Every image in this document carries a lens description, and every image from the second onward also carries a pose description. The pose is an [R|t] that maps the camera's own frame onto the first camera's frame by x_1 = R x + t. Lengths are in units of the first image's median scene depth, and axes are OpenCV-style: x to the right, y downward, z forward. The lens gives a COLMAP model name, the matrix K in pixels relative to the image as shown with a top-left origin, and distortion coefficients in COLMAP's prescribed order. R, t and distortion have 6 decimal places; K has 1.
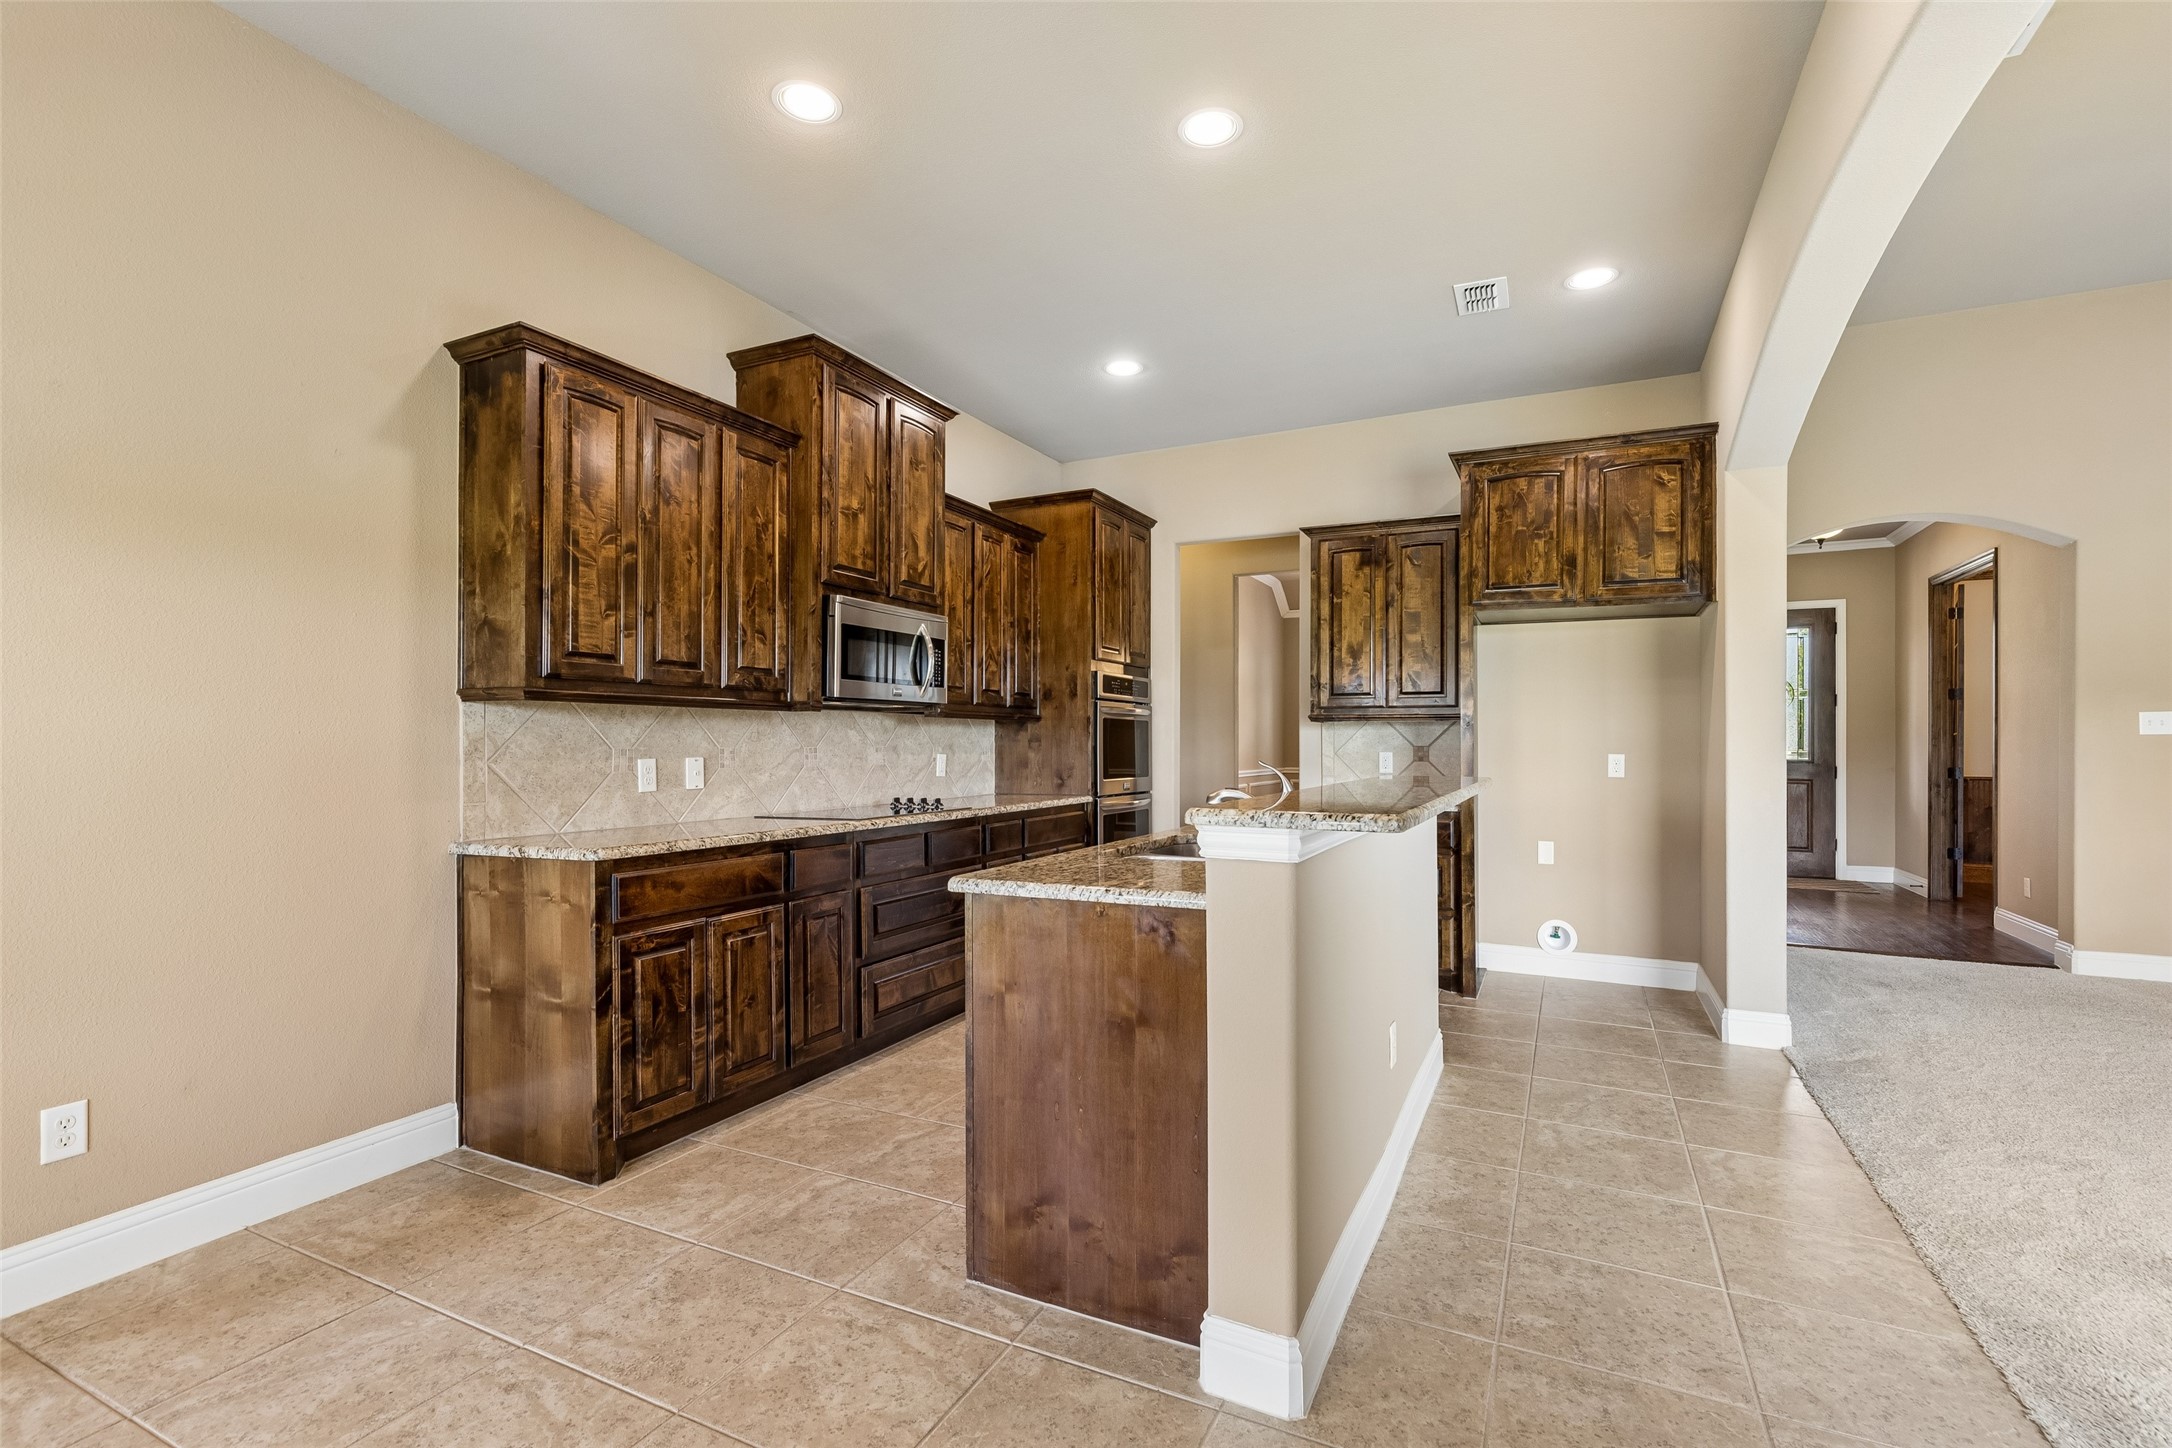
lens RADIAL K [[980.6, 0, 1090.6], [0, 980.6, 734.0], [0, 0, 1]] dist [0.012972, -0.001626]
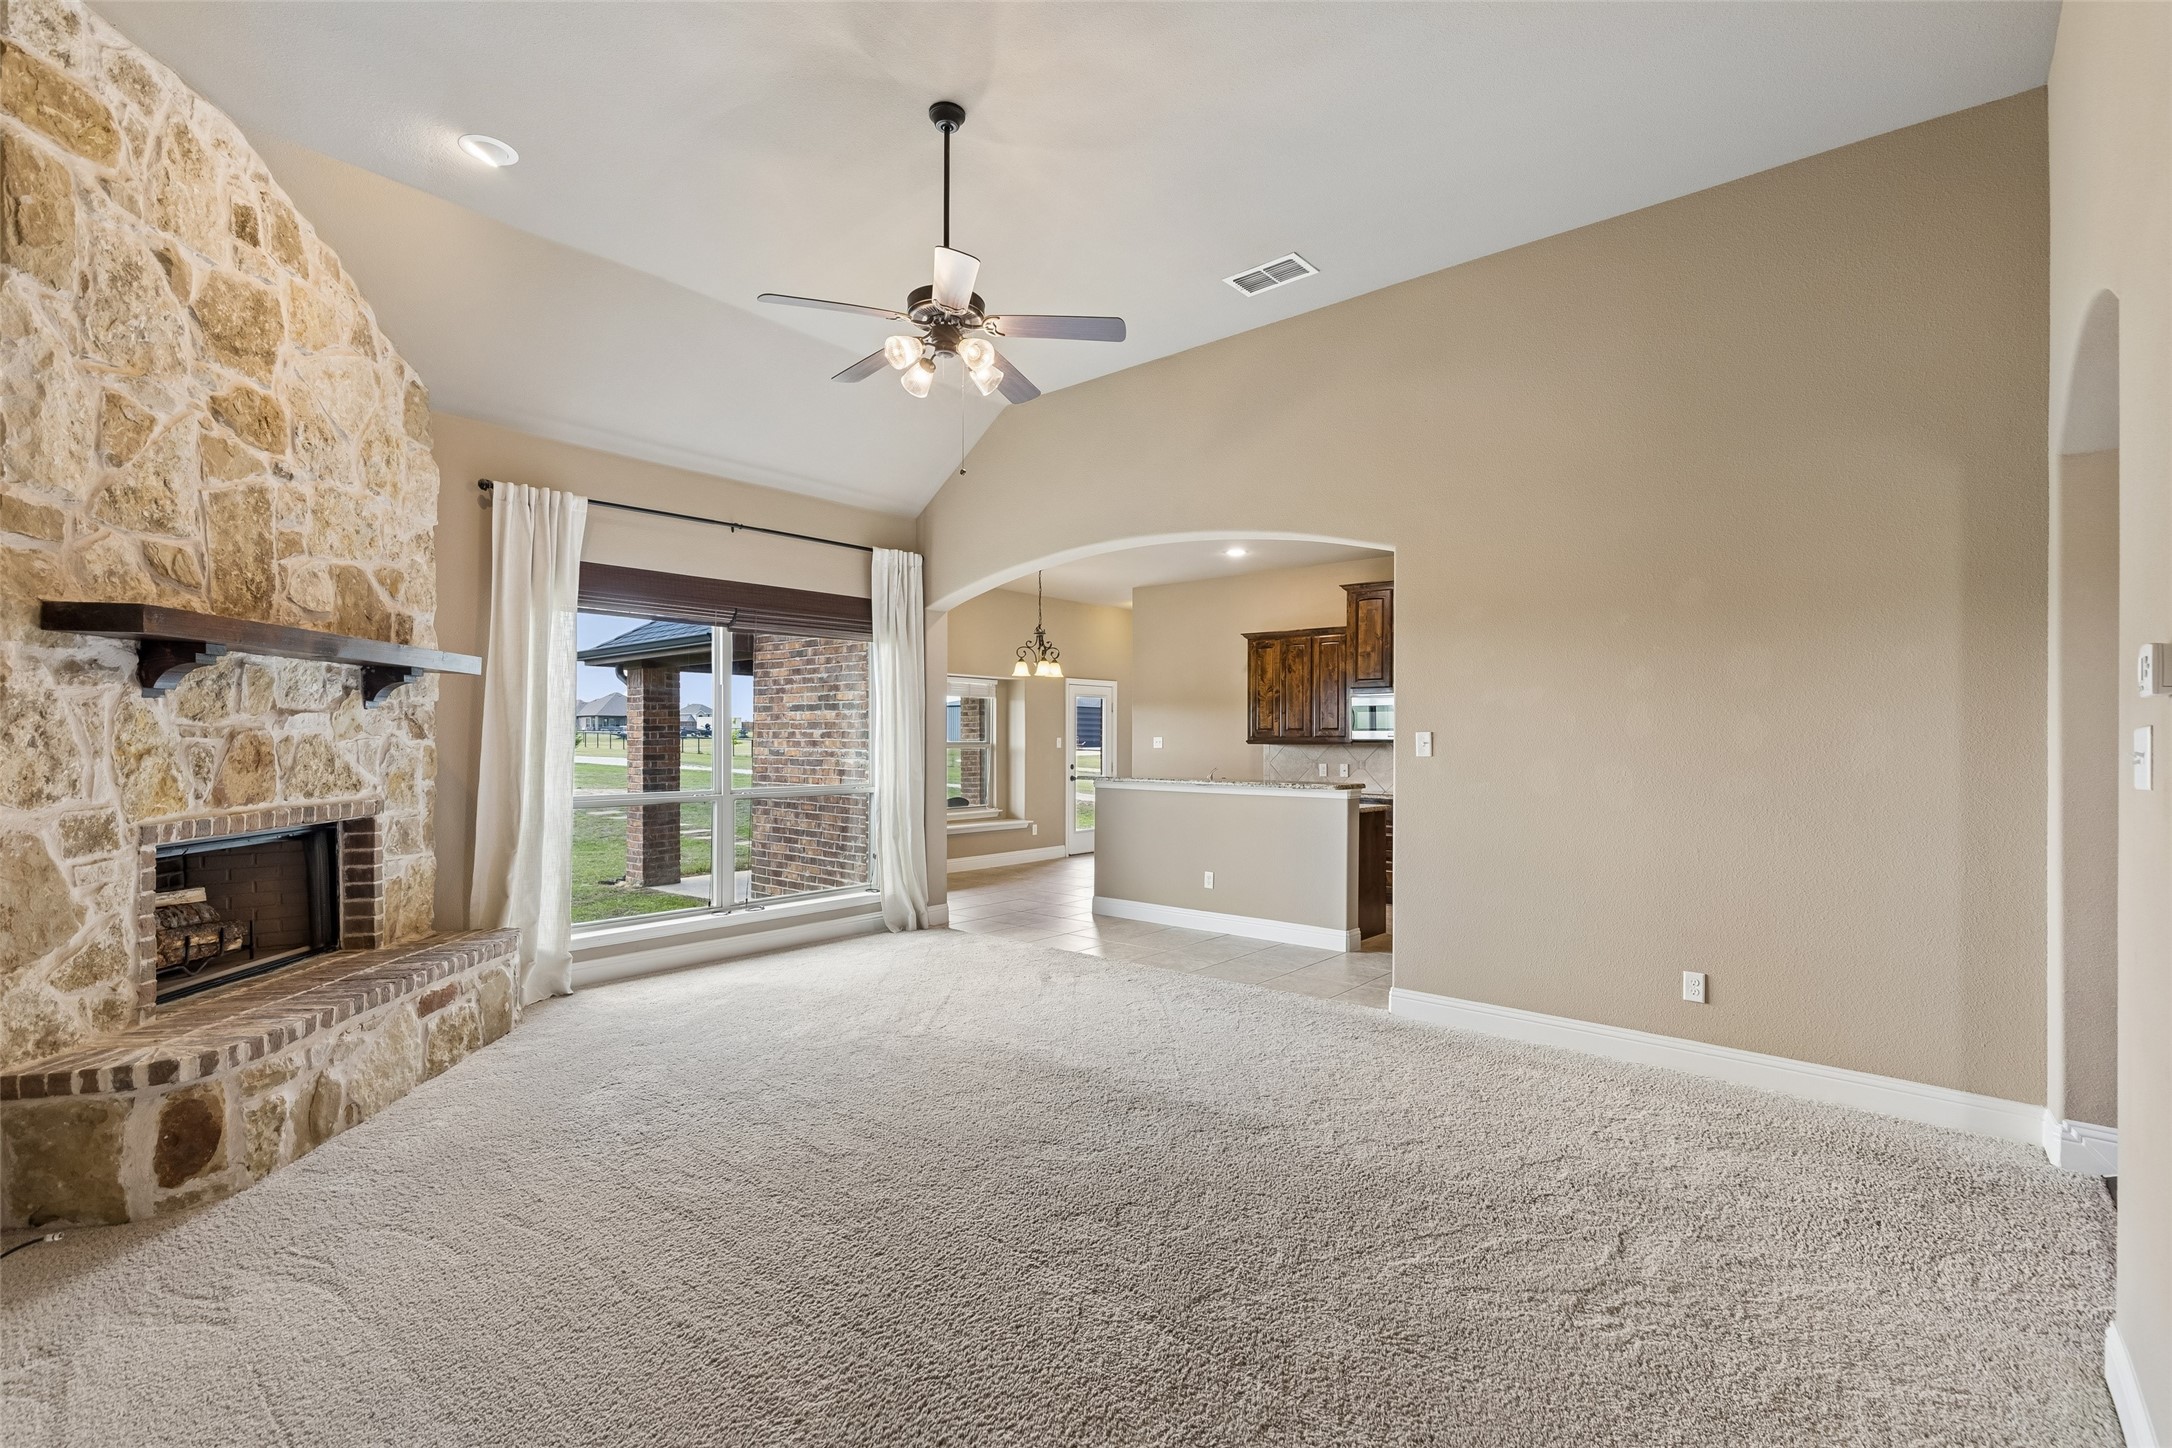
lens RADIAL K [[980.6, 0, 1089.5], [0, 980.6, 733.5], [0, 0, 1]] dist [0.012972, -0.001626]
pose [[-0.246273, -0.009644, -0.969153, 2.030816], [-0.000179, 0.999951, -0.009905, -0.027045], [0.969200, -0.002266, -0.246263, 0.946678]]
